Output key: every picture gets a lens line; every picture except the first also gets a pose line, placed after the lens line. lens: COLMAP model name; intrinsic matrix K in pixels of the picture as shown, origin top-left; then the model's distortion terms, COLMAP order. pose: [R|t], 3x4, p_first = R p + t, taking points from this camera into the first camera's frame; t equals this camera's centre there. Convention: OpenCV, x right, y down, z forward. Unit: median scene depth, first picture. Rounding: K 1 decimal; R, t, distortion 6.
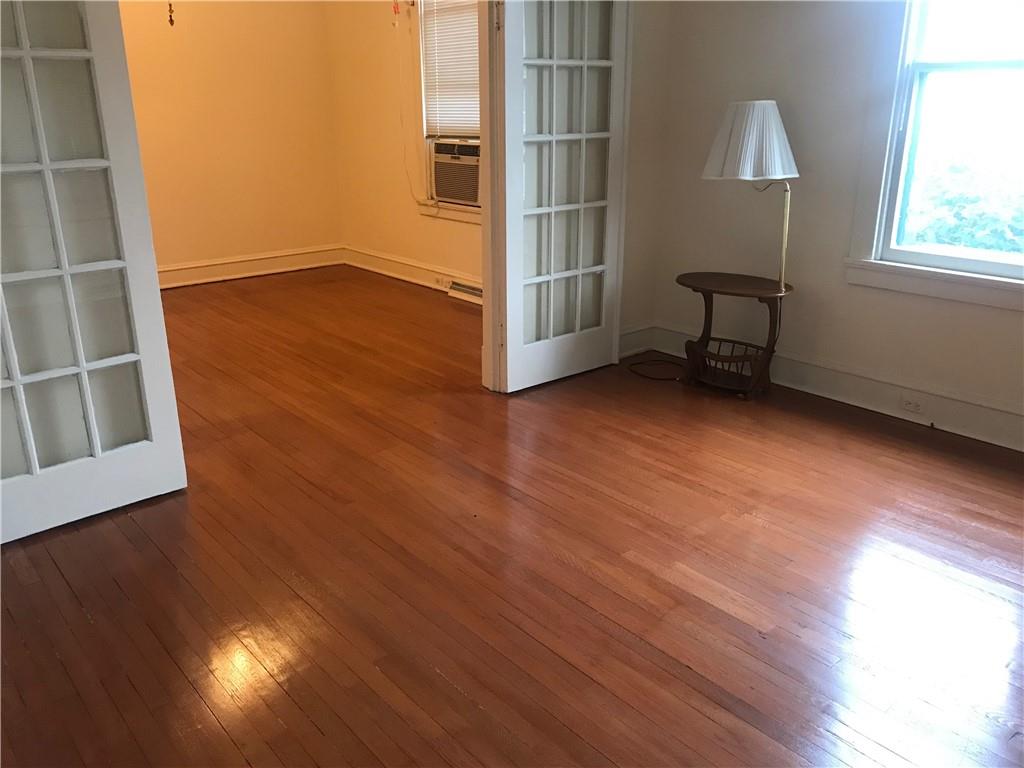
lens RADIAL K [[843.2, 0, 513.6], [0, 843.2, 380.8], [0, 0, 1]] dist [0.047038, -0.052139]
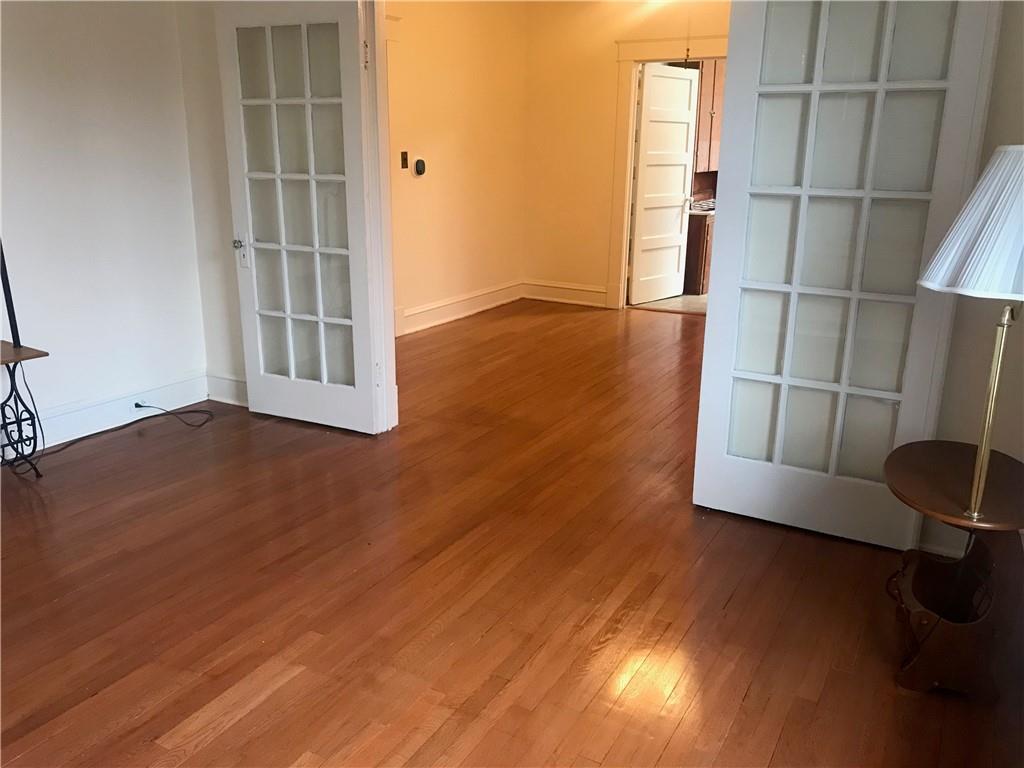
lens RADIAL K [[843.2, 0, 497.4], [0, 843.2, 381.3], [0, 0, 1]] dist [0.047038, -0.052139]
pose [[0.337845, 0.269859, -0.901686, 0.682159], [-0.311417, 0.936106, 0.163478, -0.183413], [0.888189, 0.225570, 0.400298, 0.548420]]
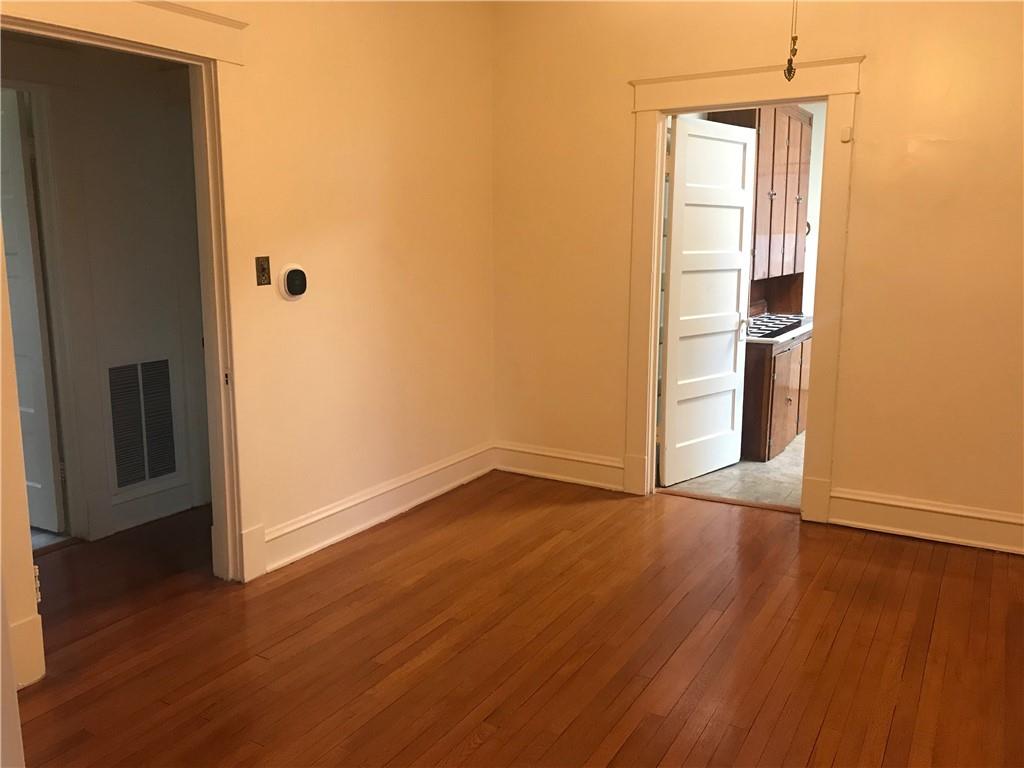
lens RADIAL K [[843.2, 0, 505.3], [0, 843.2, 378.8], [0, 0, 1]] dist [0.047038, -0.052139]
pose [[0.333570, 0.166022, -0.927991, 0.028852], [-0.303323, 0.950927, 0.061095, -0.280115], [0.892595, 0.261101, 0.367559, 0.859429]]
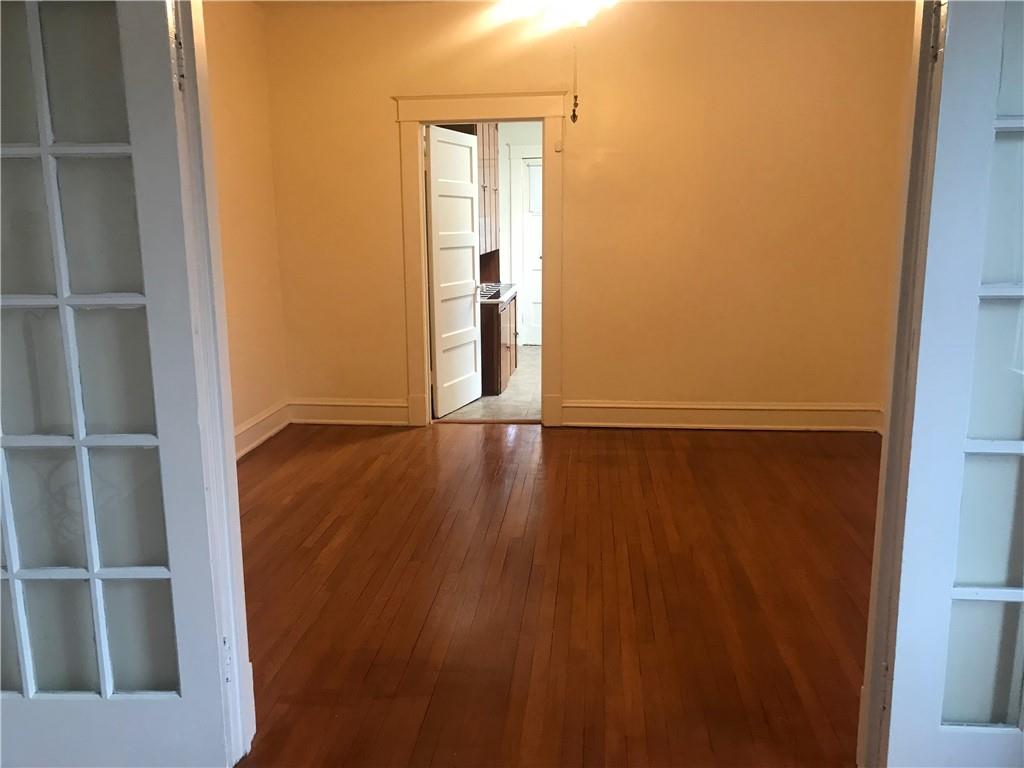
lens RADIAL K [[843.2, 0, 504.1], [0, 843.2, 375.5], [0, 0, 1]] dist [0.047038, -0.052139]
pose [[0.693340, 0.132930, -0.708244, 0.165688], [-0.224147, 0.973866, -0.036646, -0.174097], [0.684864, 0.184159, 0.705016, 0.533246]]
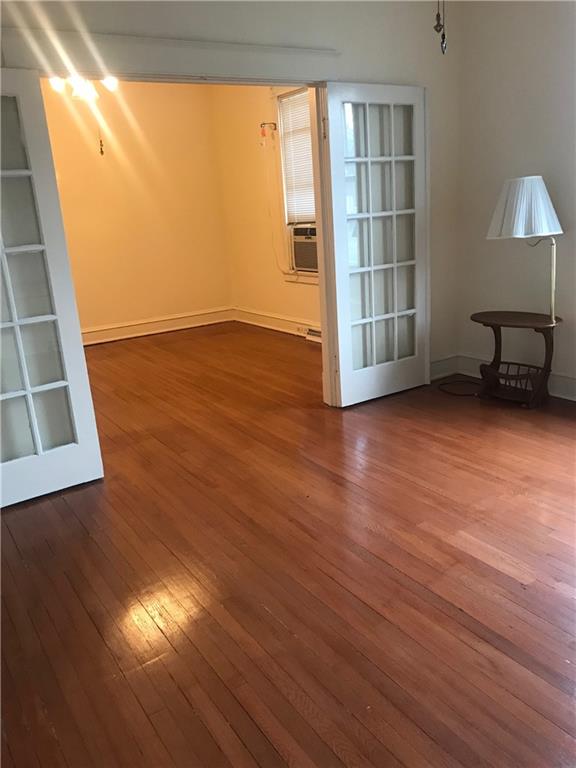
lens RADIAL K [[632.4, 0, 295.0], [0, 632.4, 380.7], [0, 0, 1]] dist [0.047038, -0.052139]
pose [[0.991474, -0.026126, -0.127659, 0.053080], [0.020167, 0.998656, -0.047754, 0.020517], [0.128735, 0.044772, 0.990668, 0.003667]]
